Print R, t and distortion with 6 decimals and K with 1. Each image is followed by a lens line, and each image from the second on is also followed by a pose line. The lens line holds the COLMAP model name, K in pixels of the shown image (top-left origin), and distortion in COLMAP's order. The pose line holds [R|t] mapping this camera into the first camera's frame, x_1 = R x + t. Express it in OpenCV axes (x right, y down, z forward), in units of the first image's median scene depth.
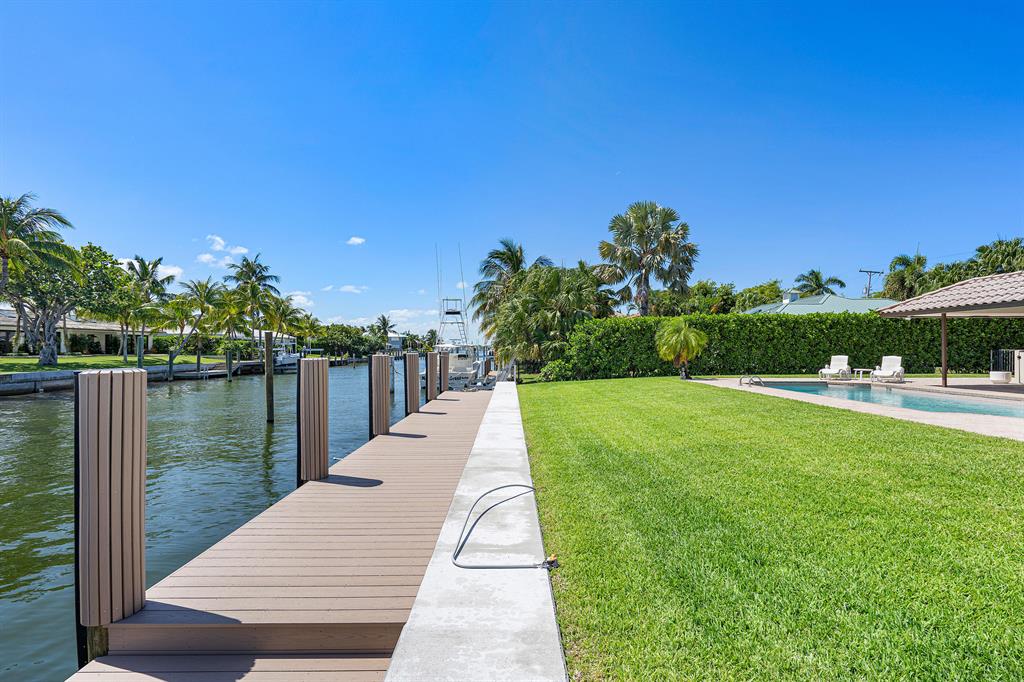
lens RADIAL K [[475.5, 0, 514.8], [0, 475.5, 338.6], [0, 0, 1]] dist [-0.001720, 0.000801]
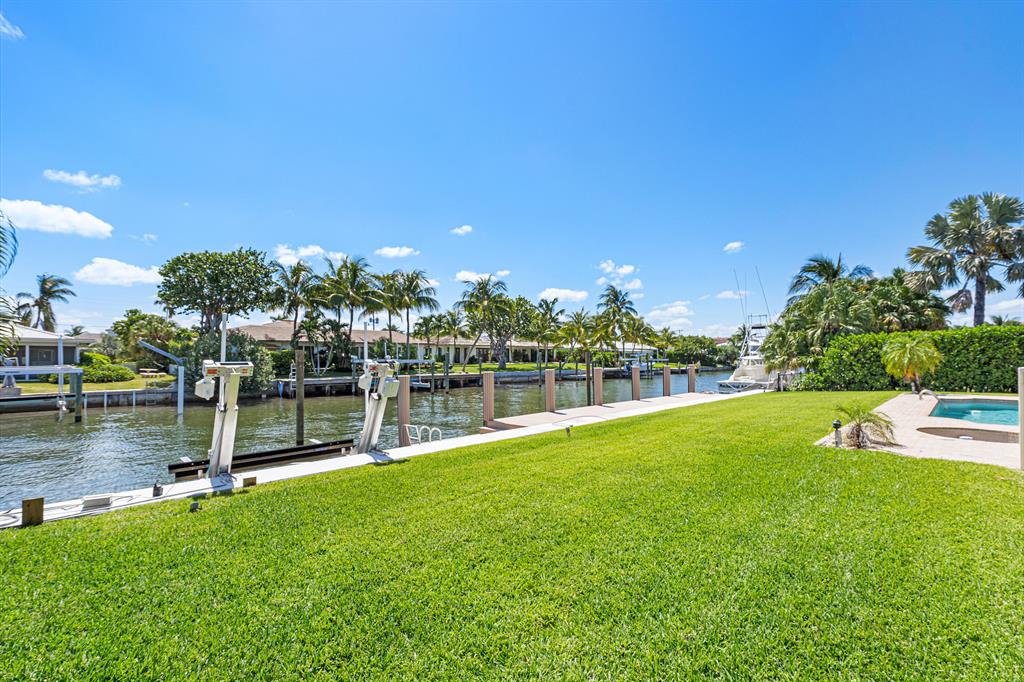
lens RADIAL K [[475.5, 0, 508.6], [0, 475.5, 342.7], [0, 0, 1]] dist [-0.001720, 0.000801]
pose [[0.707986, -0.020457, -0.705930, 0.229073], [0.016081, 0.999788, -0.012846, -0.014288], [0.706044, -0.002258, 0.708165, -0.186508]]
